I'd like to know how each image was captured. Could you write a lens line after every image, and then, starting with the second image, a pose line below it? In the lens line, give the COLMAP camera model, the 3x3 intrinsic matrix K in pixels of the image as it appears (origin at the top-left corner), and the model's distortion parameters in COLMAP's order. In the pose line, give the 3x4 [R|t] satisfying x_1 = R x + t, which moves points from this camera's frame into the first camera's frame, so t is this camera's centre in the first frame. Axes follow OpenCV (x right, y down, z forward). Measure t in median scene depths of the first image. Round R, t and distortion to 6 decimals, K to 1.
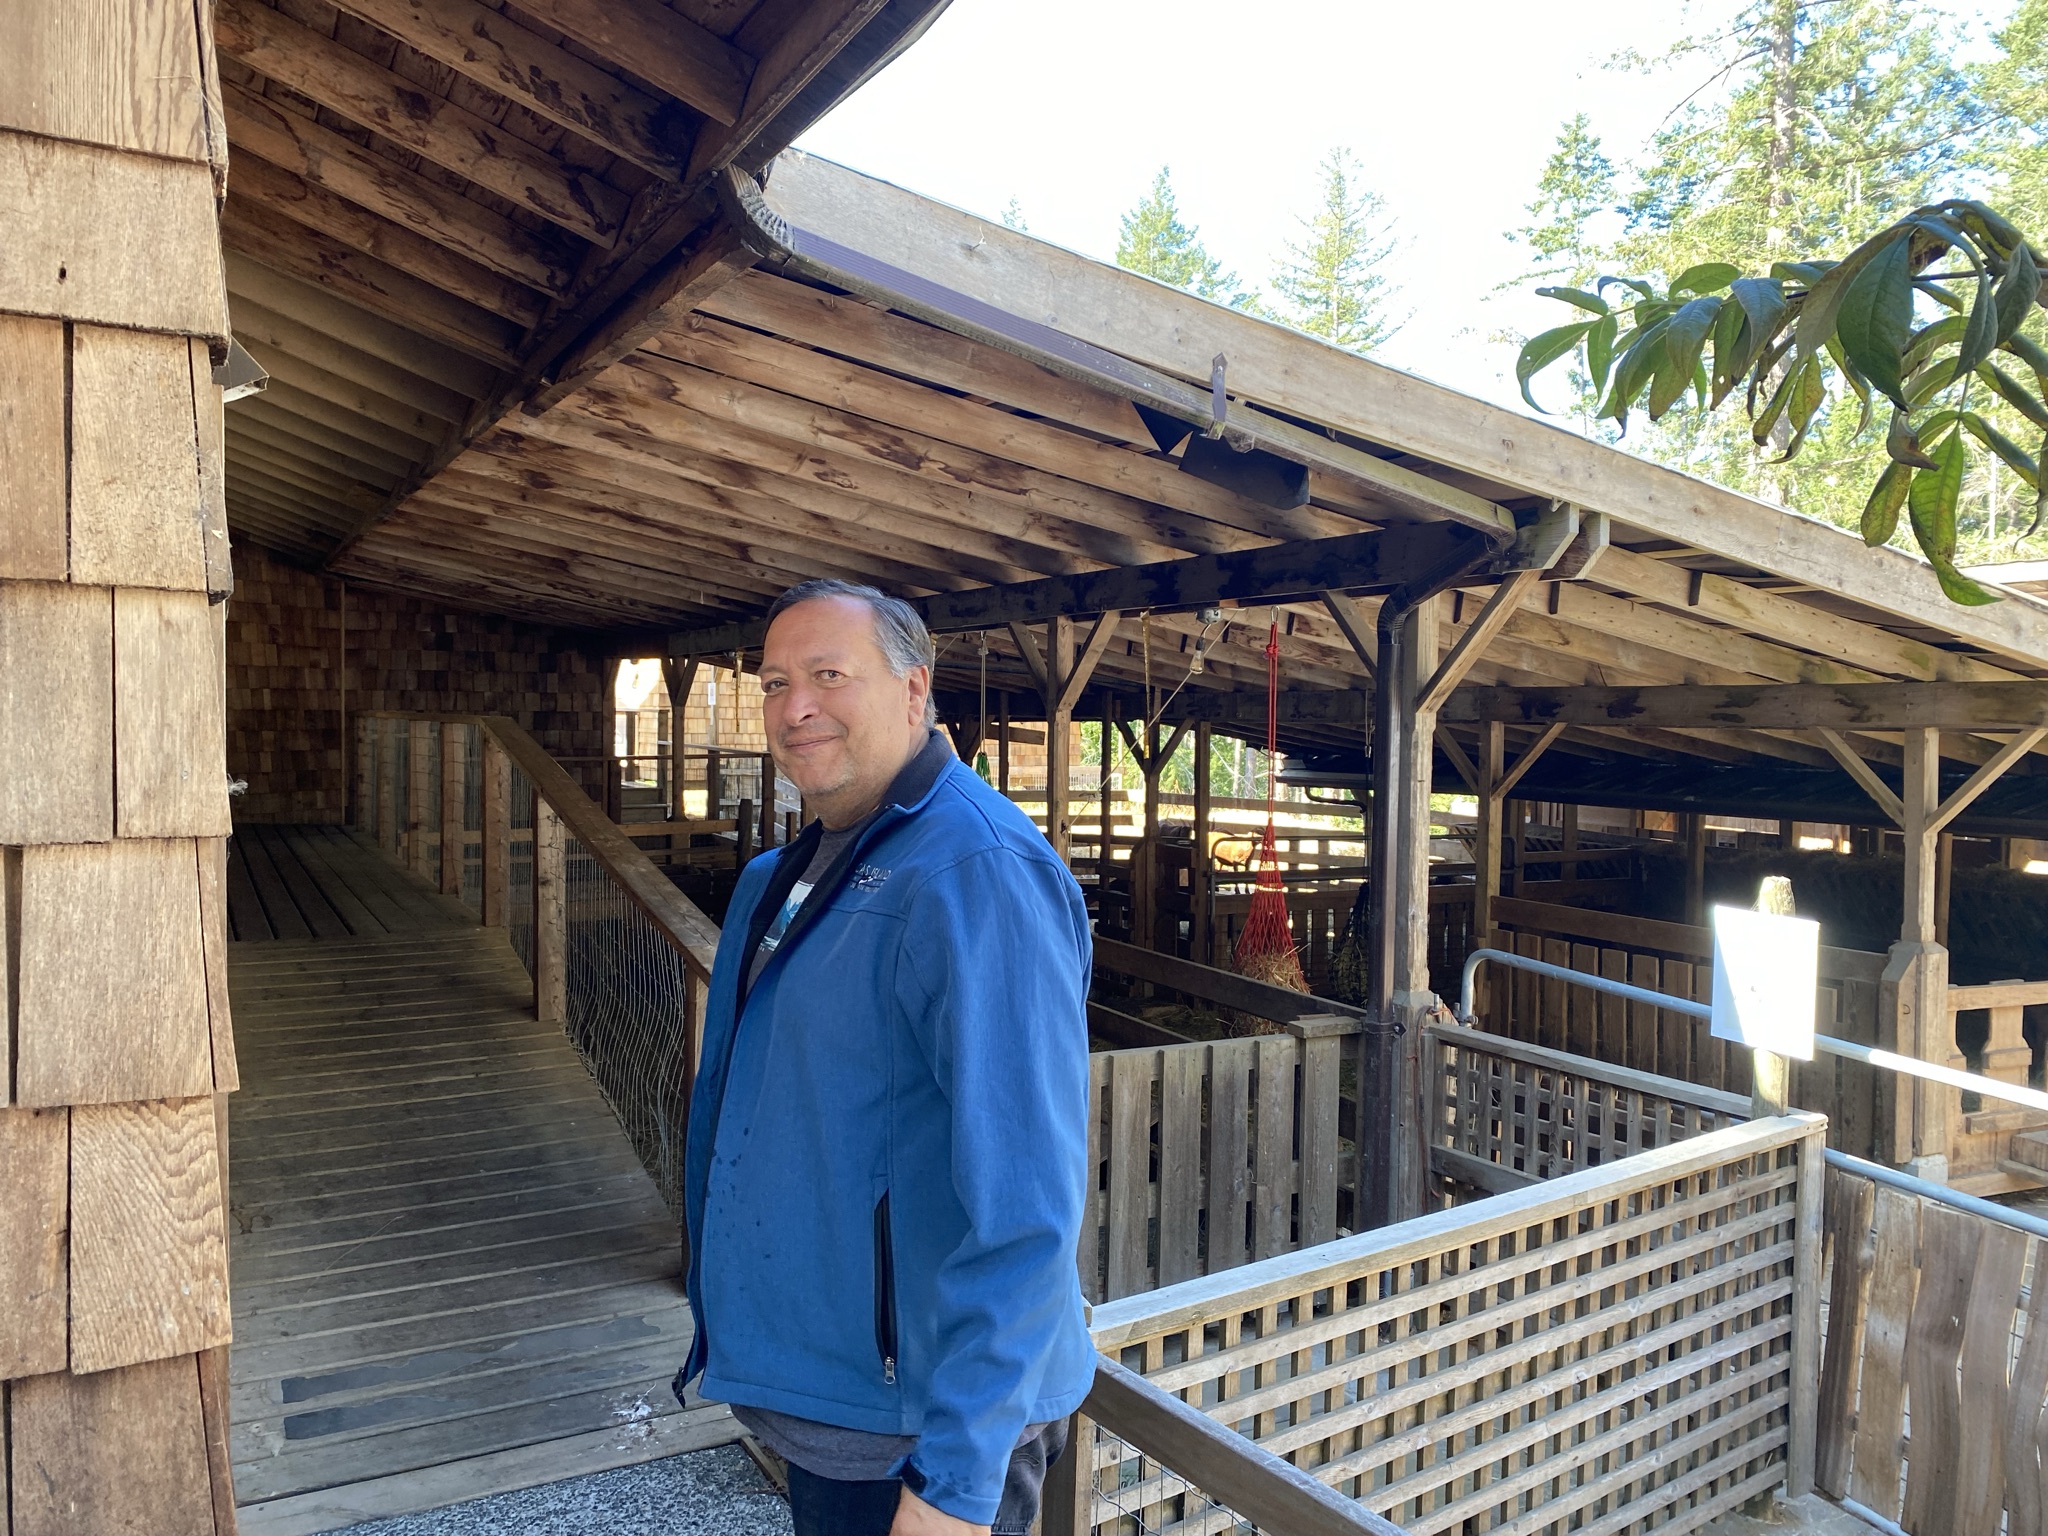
lens RADIAL K [[1537.5, 0, 1024.0], [0, 1537.5, 768.0], [0, 0, 1]] dist [0.124413, -0.345064]
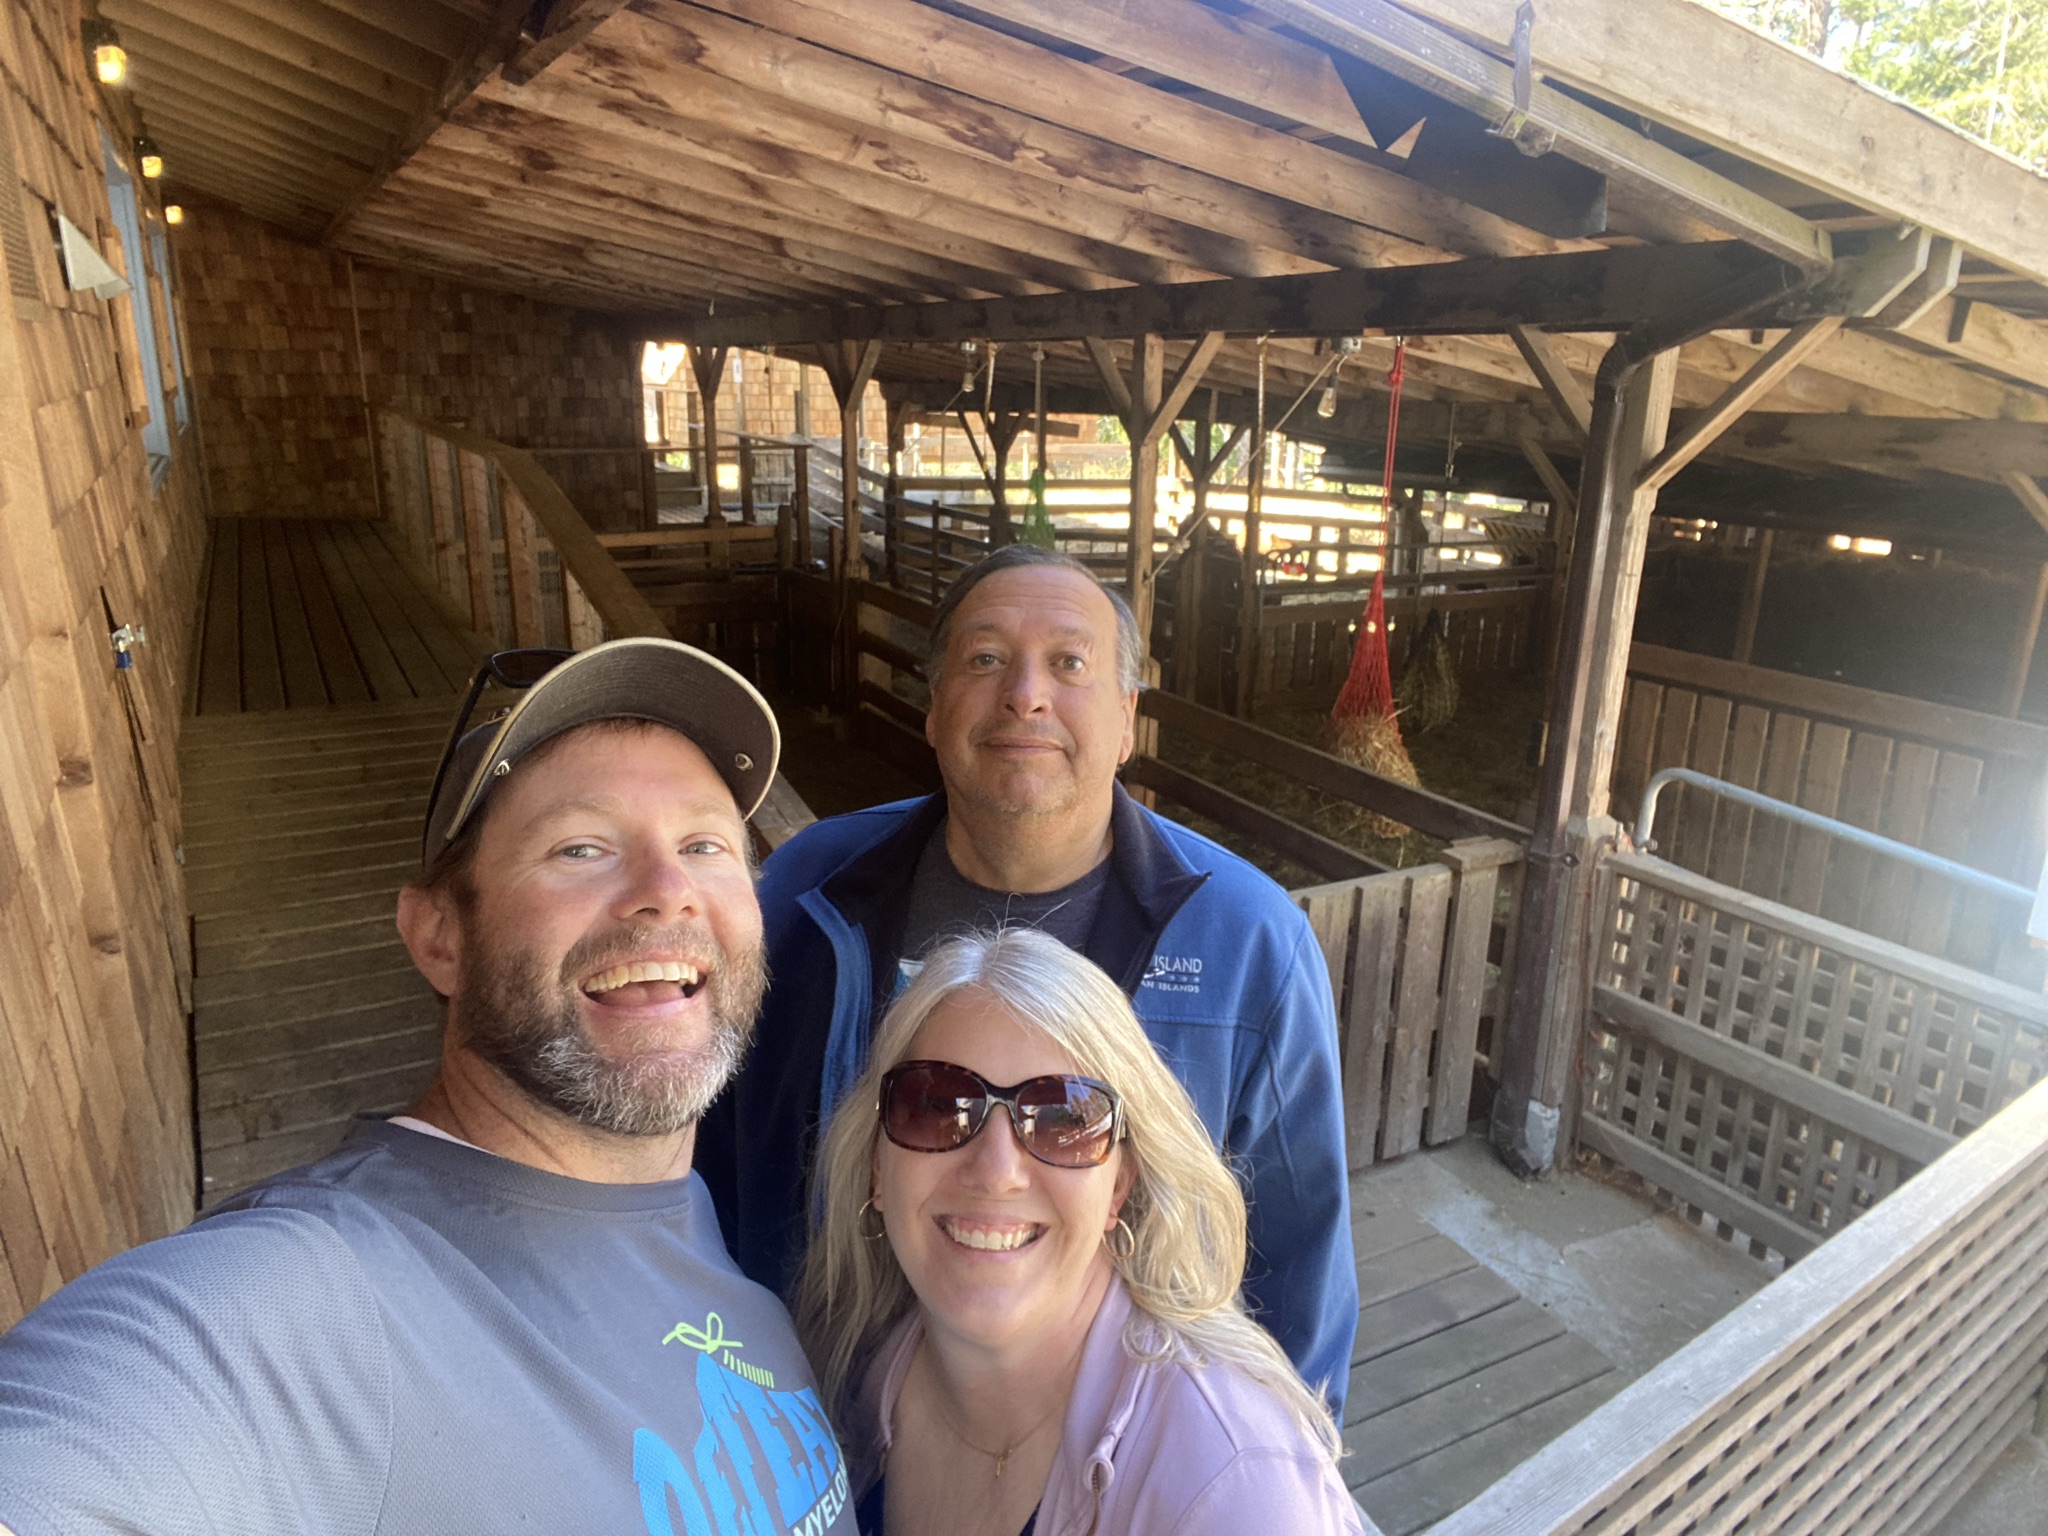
lens RADIAL K [[1359.2, 0, 1024.0], [0, 1359.2, 768.0], [0, 0, 1]] dist [0.076058, -0.087647]
pose [[0.999987, 0.003075, 0.004100, -0.056695], [-0.003993, 0.968972, 0.247140, -0.058630], [-0.003212, -0.247153, 0.968971, 0.216099]]
